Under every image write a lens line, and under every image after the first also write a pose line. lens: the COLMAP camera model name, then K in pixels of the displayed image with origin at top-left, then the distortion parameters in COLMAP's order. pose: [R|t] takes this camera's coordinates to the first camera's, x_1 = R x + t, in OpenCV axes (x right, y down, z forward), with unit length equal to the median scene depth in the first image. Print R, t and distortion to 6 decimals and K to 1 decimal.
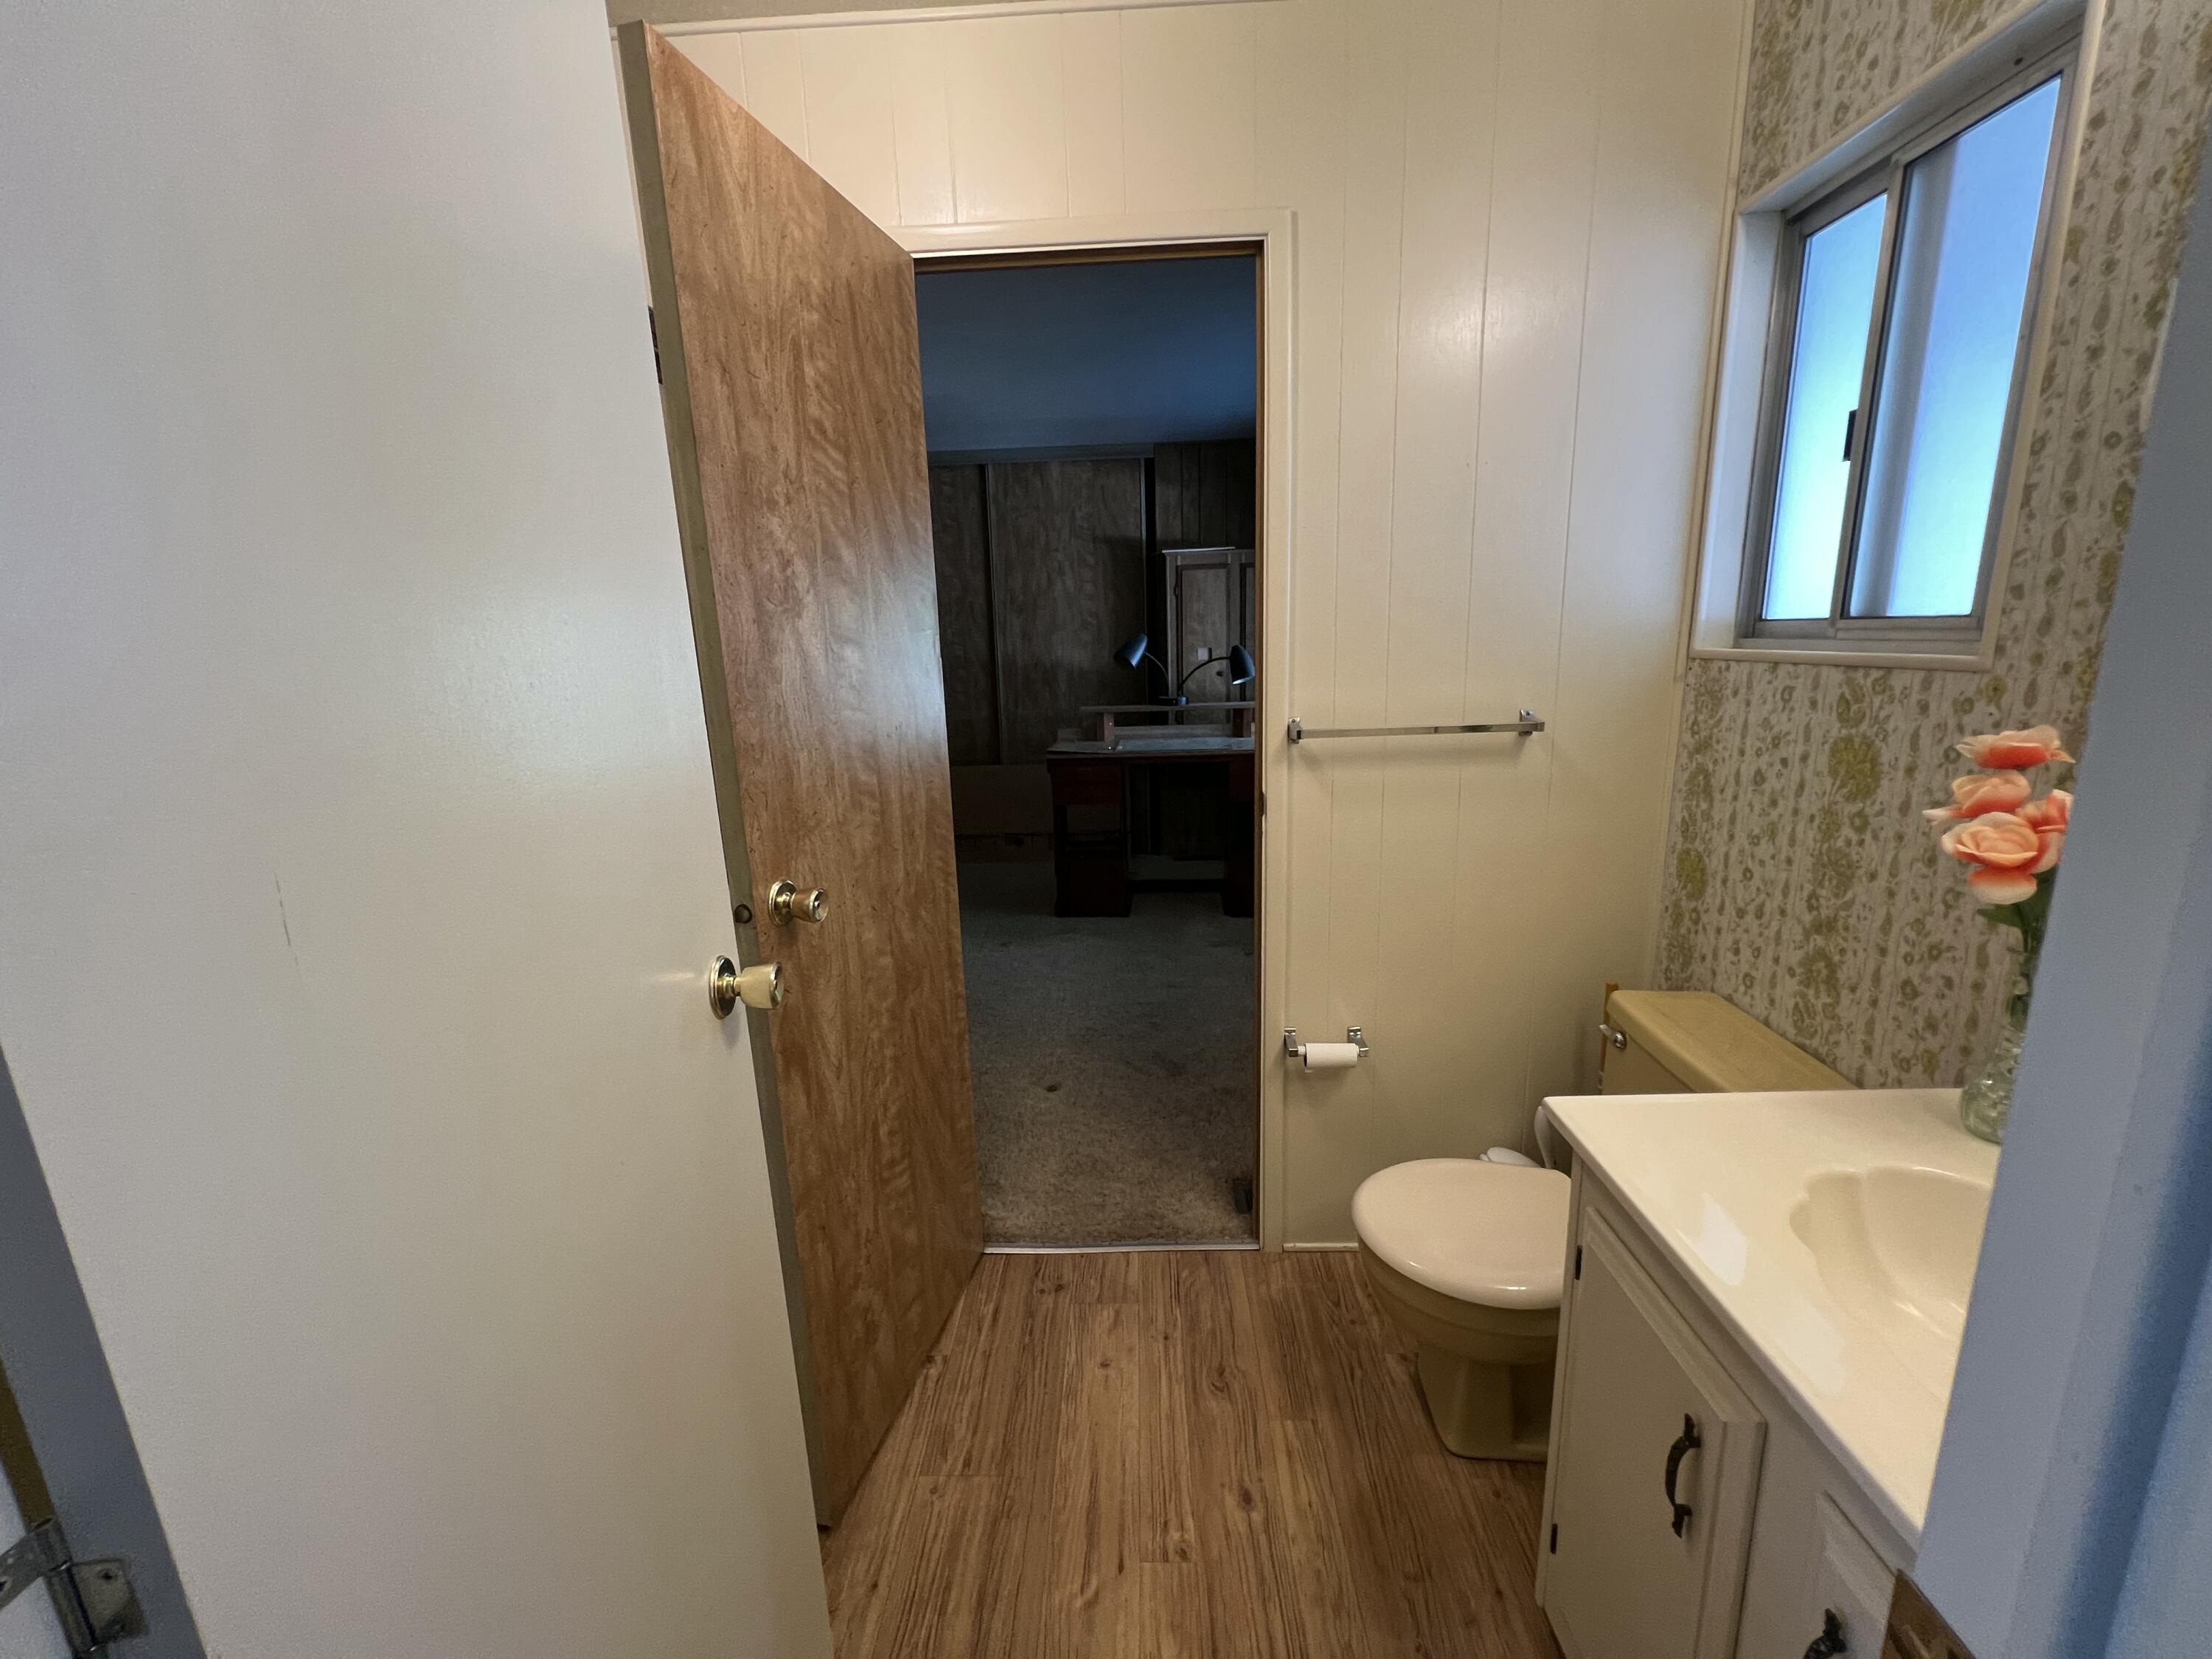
lens RADIAL K [[890.4, 0, 1105.7], [0, 890.4, 827.7], [0, 0, 1]] dist [0.000020, 0.000023]
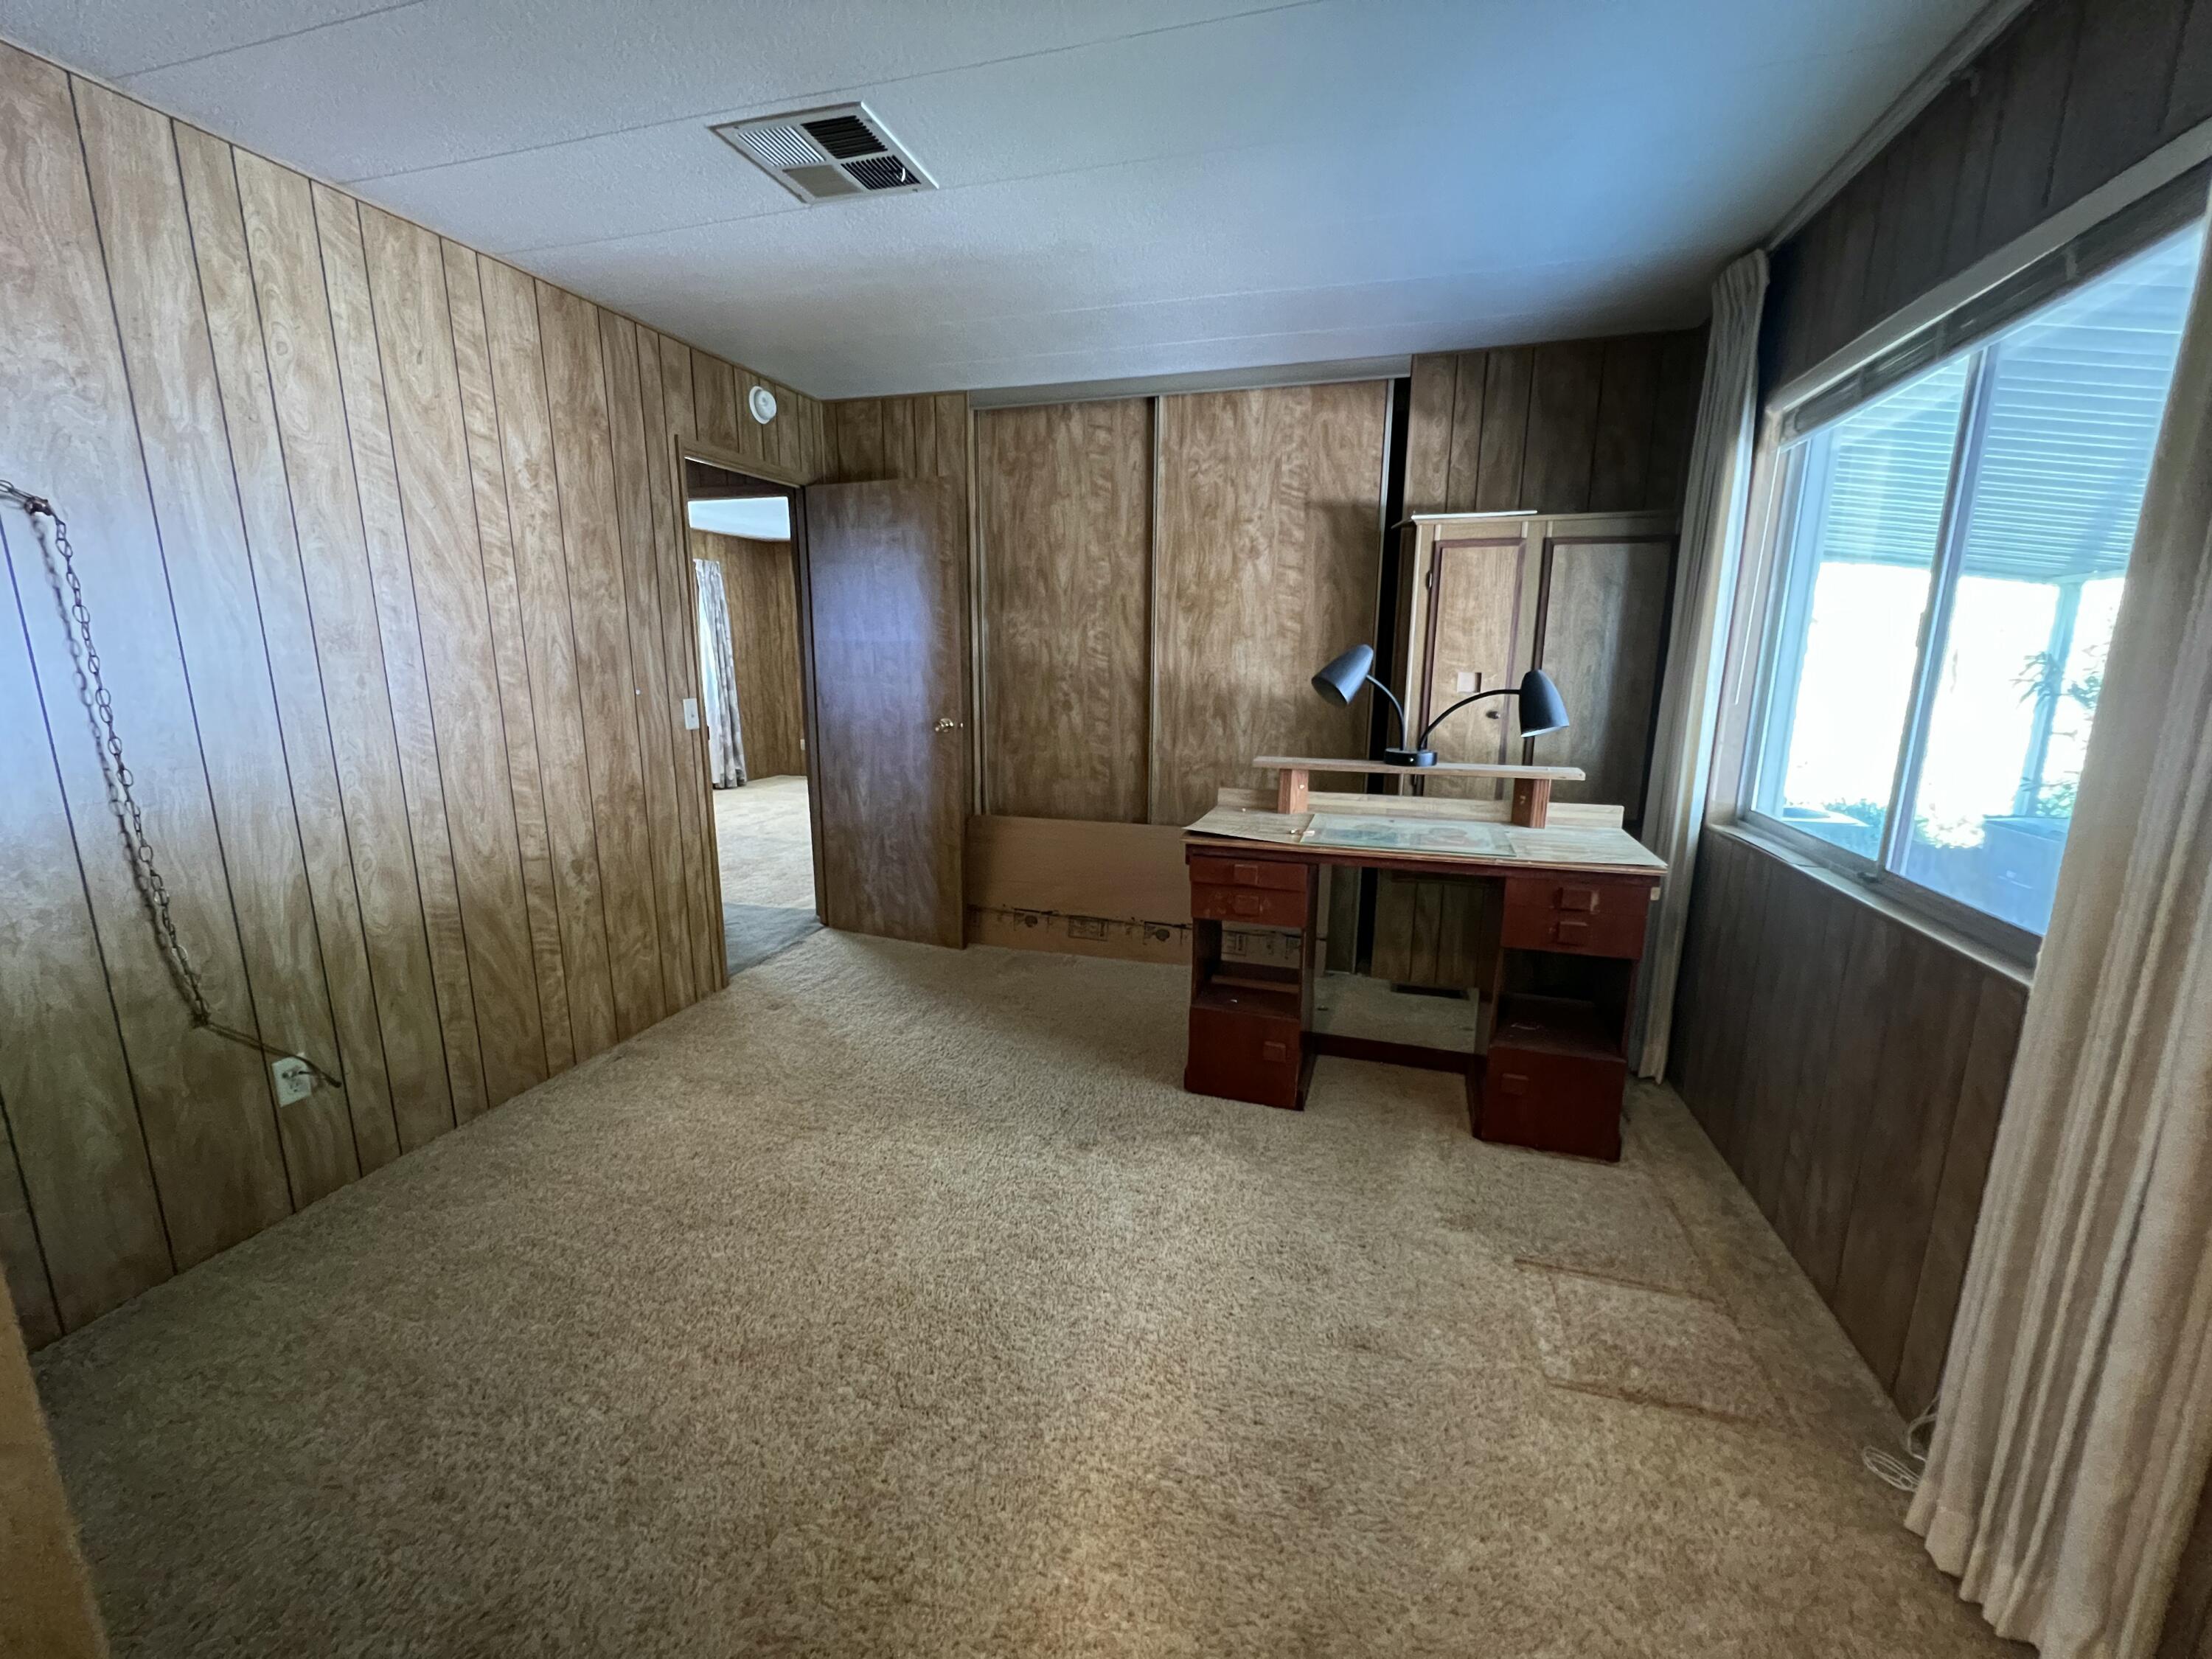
lens RADIAL K [[886.2, 0, 1110.2], [0, 886.2, 826.6], [0, 0, 1]] dist [0.001531, 0.000057]
pose [[0.968596, 0.083663, -0.234143, 0.020726], [-0.086864, 0.996215, -0.003373, -0.067688], [0.232974, 0.023605, 0.972196, 0.326088]]
